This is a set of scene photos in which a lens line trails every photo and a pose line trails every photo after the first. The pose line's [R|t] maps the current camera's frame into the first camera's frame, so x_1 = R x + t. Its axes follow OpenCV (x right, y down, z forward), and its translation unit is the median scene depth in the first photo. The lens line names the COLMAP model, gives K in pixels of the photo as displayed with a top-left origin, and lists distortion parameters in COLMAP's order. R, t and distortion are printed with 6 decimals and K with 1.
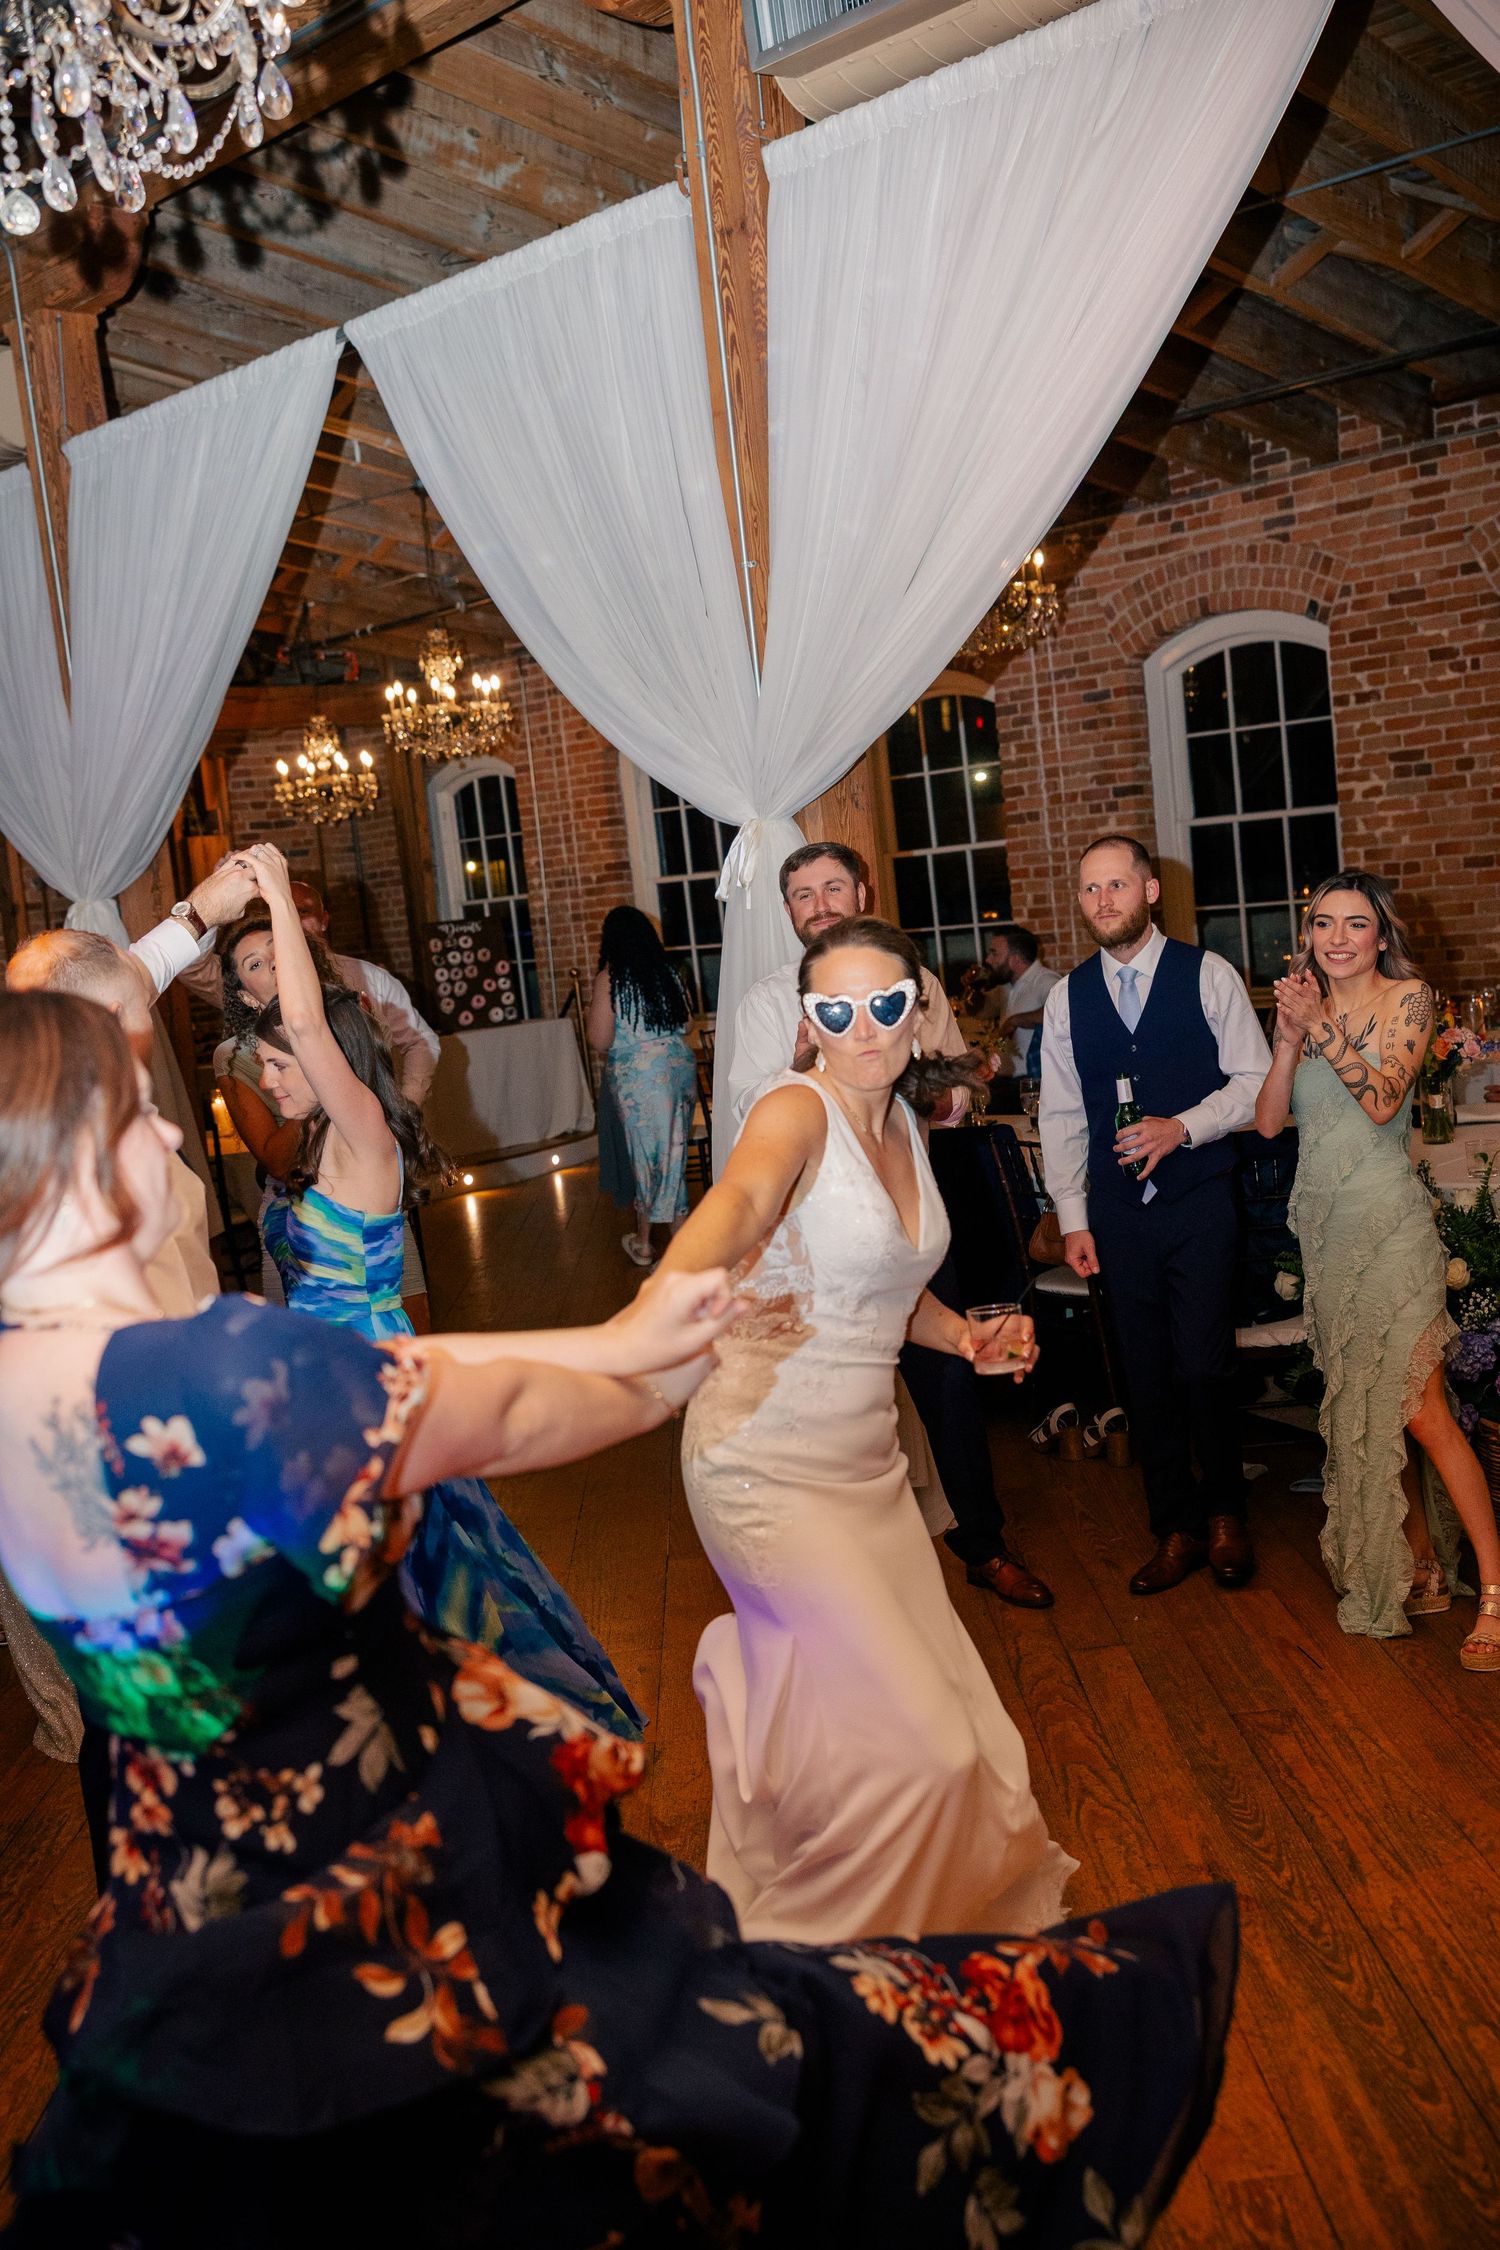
lens RADIAL K [[2283.6, 0, 745.3], [0, 2283.6, 1124.0], [0, 0, 1]] dist [0.010364, 0.000000]
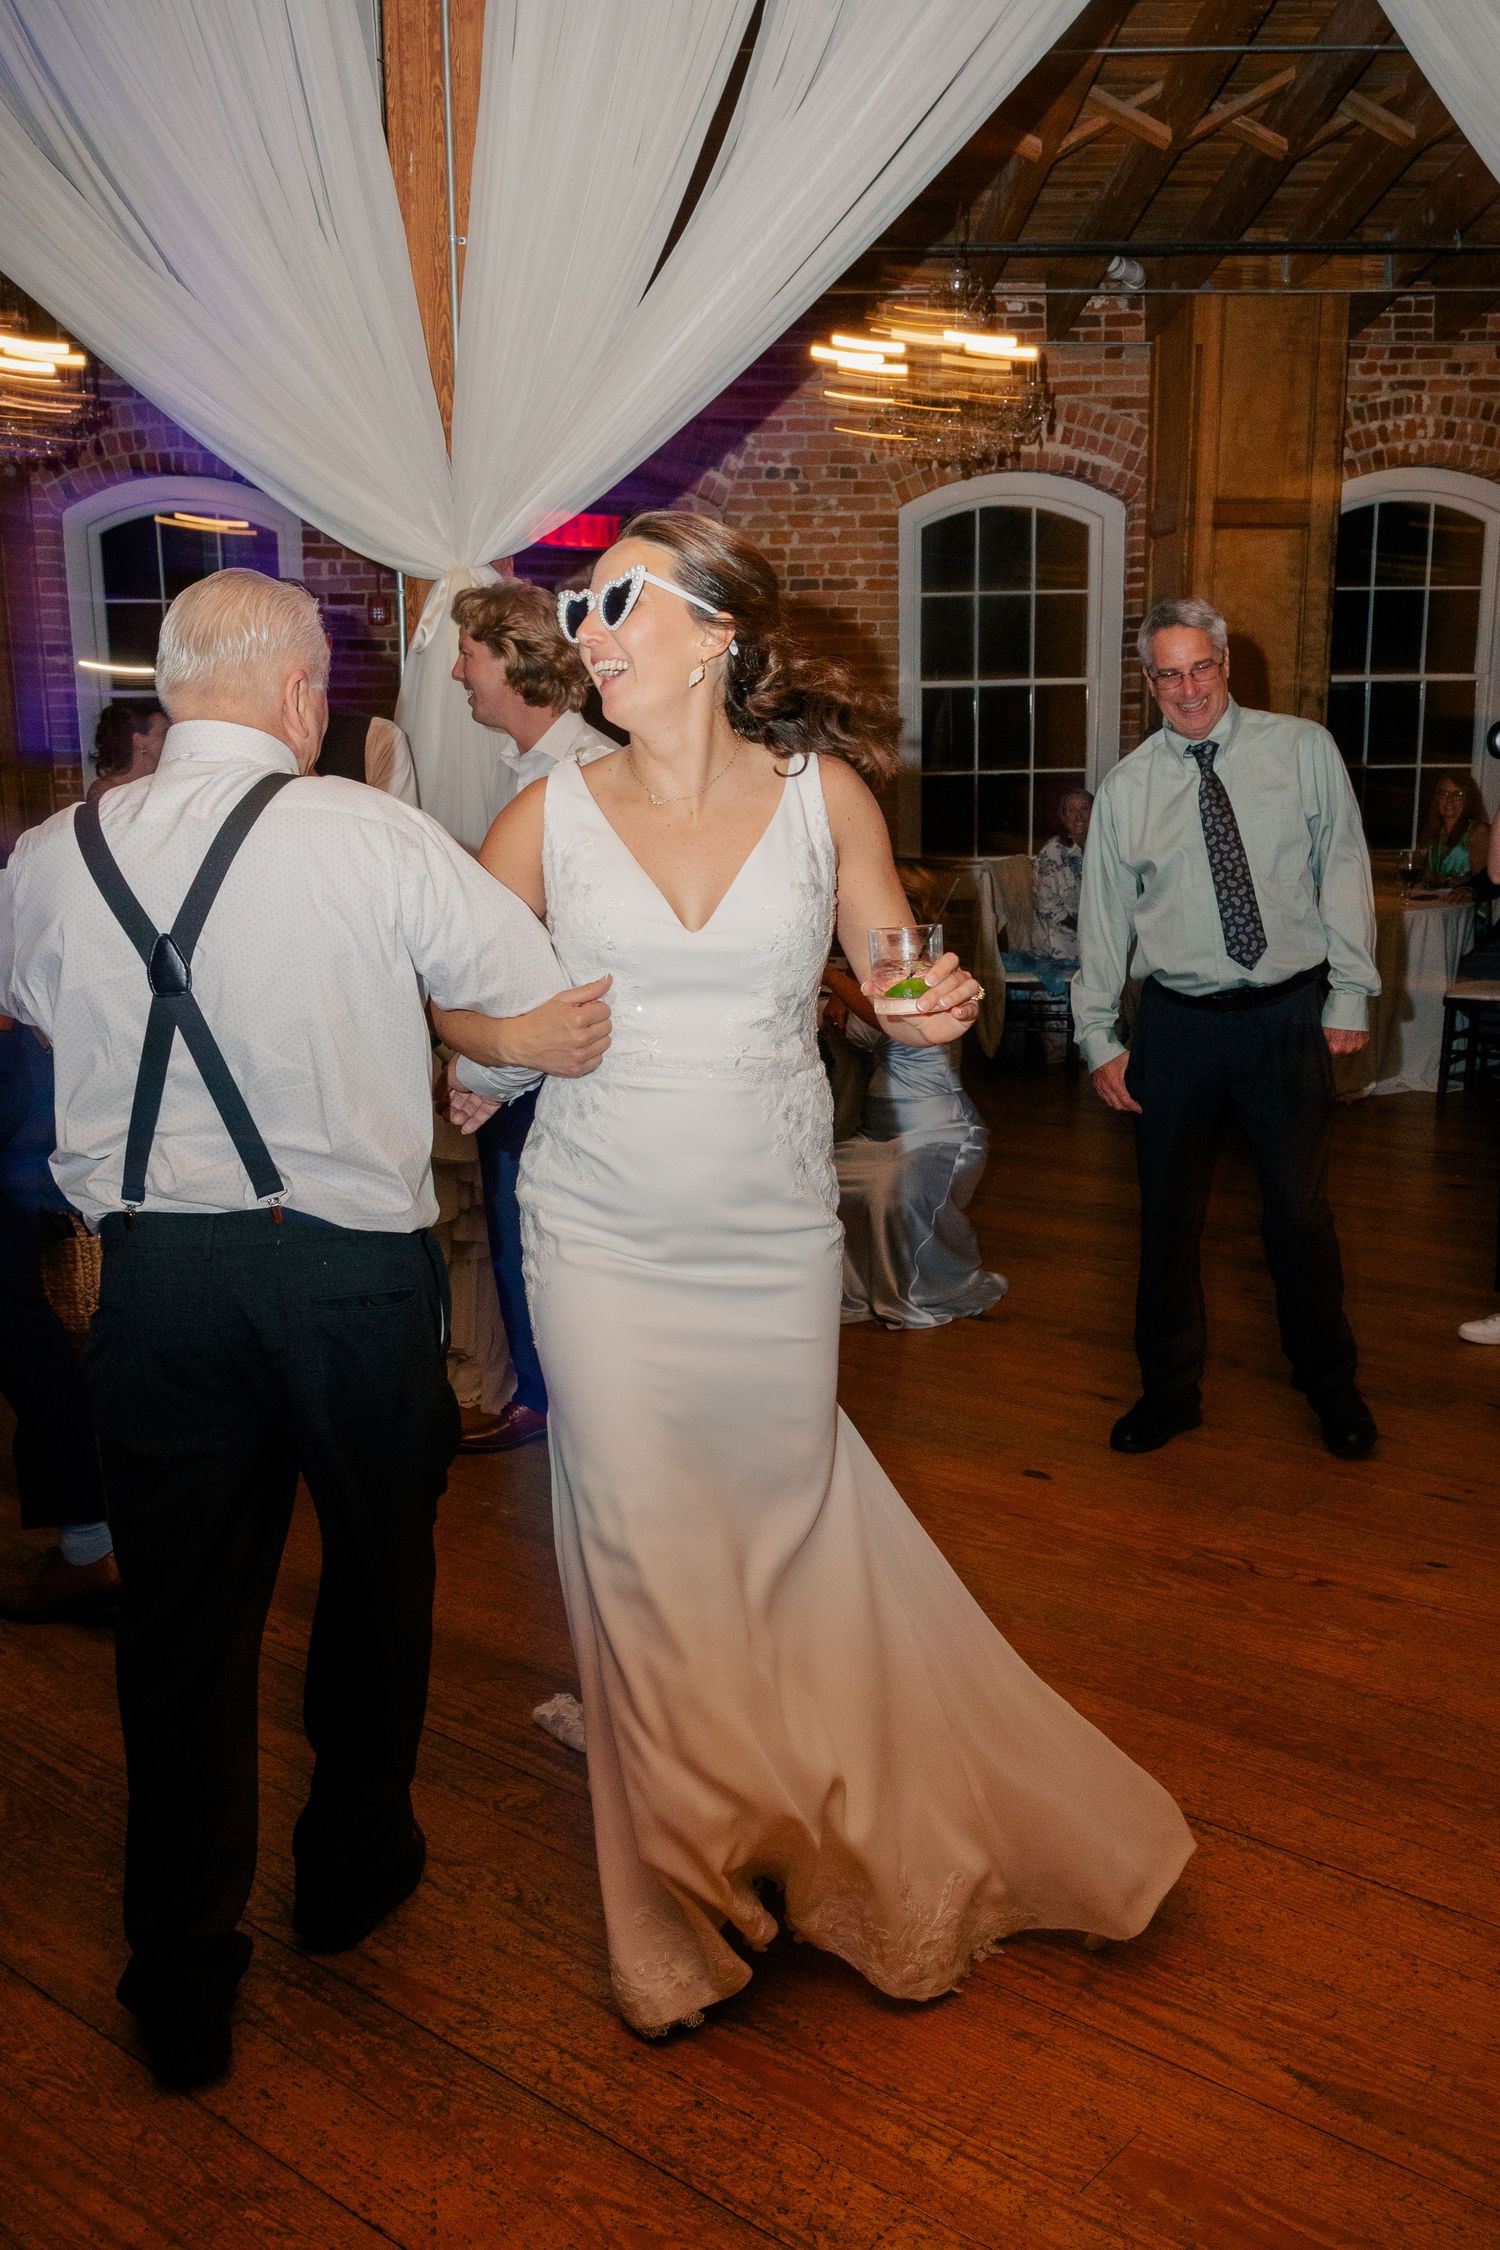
lens RADIAL K [[2131.9, 0, 748.0], [0, 2131.9, 1127.6], [0, 0, 1]] dist [0.009541, 0.000000]
pose [[0.673786, -0.054719, 0.736897, -0.573295], [0.025310, 0.998378, 0.050993, 0.008149], [-0.738493, -0.015707, 0.674079, 0.480507]]
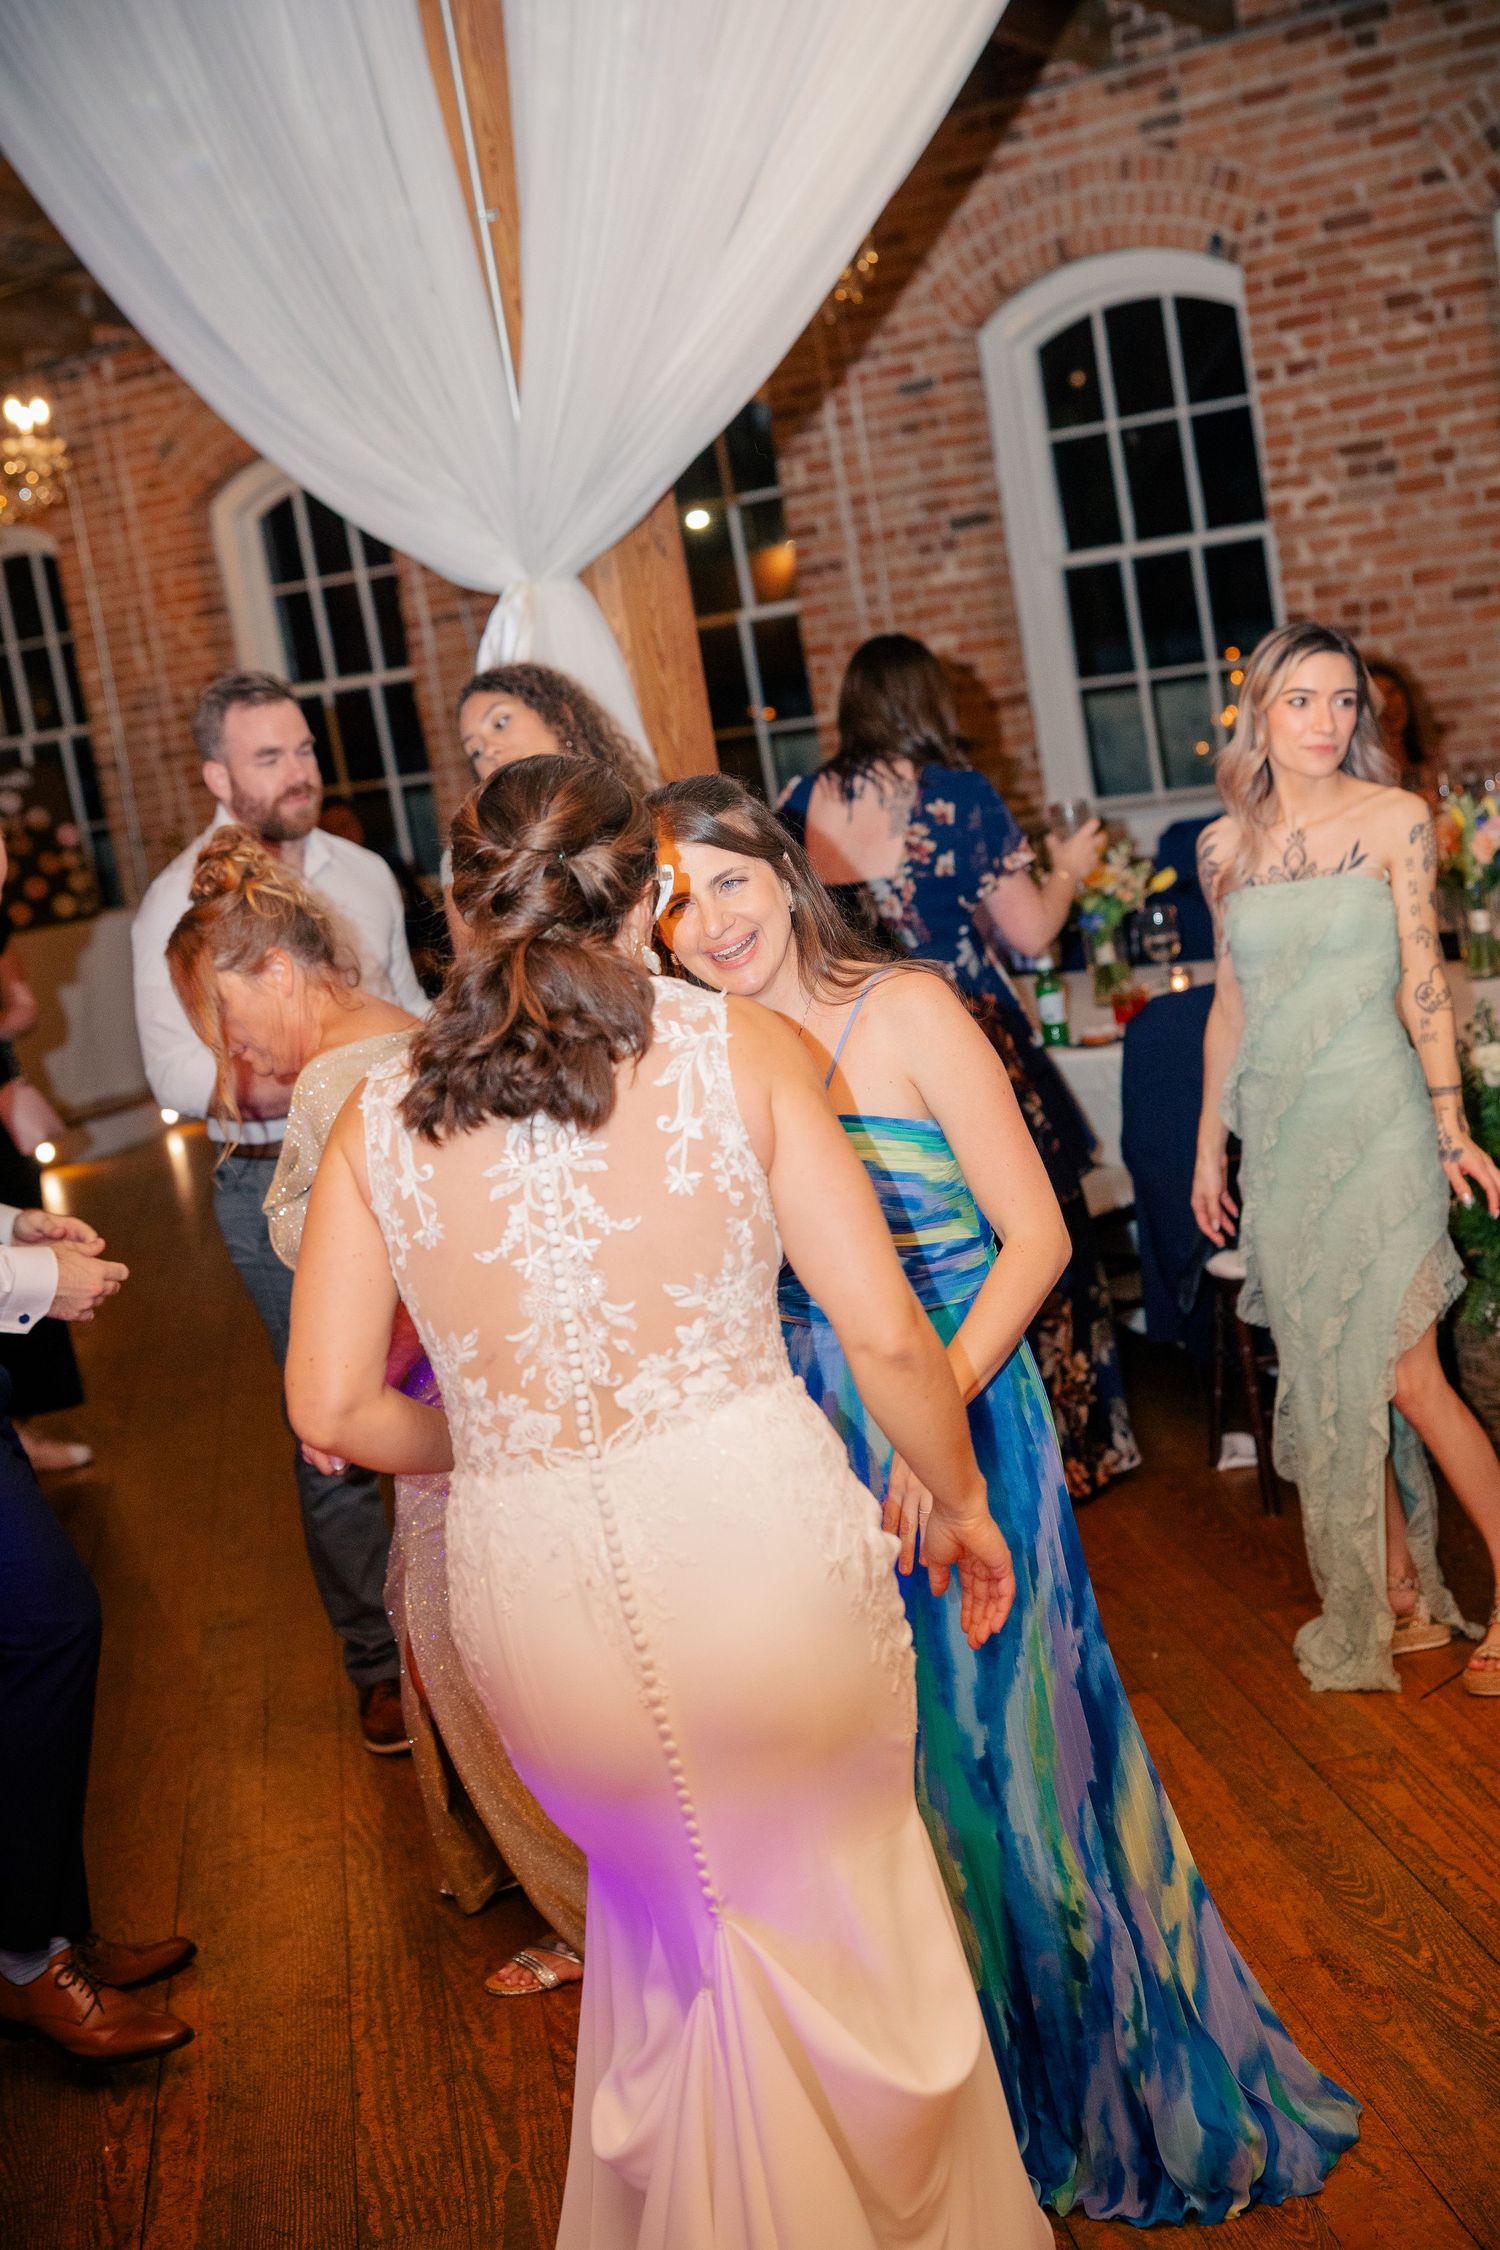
lens RADIAL K [[3369.2, 0, 754.0], [0, 3369.2, 1126.3], [0, 0, 1]] dist [0.004724, 0.000000]
pose [[0.991481, -0.075223, 0.106333, -0.022217], [0.072562, 0.996952, 0.028675, 0.003973], [-0.108166, -0.020715, 0.993917, -0.016664]]
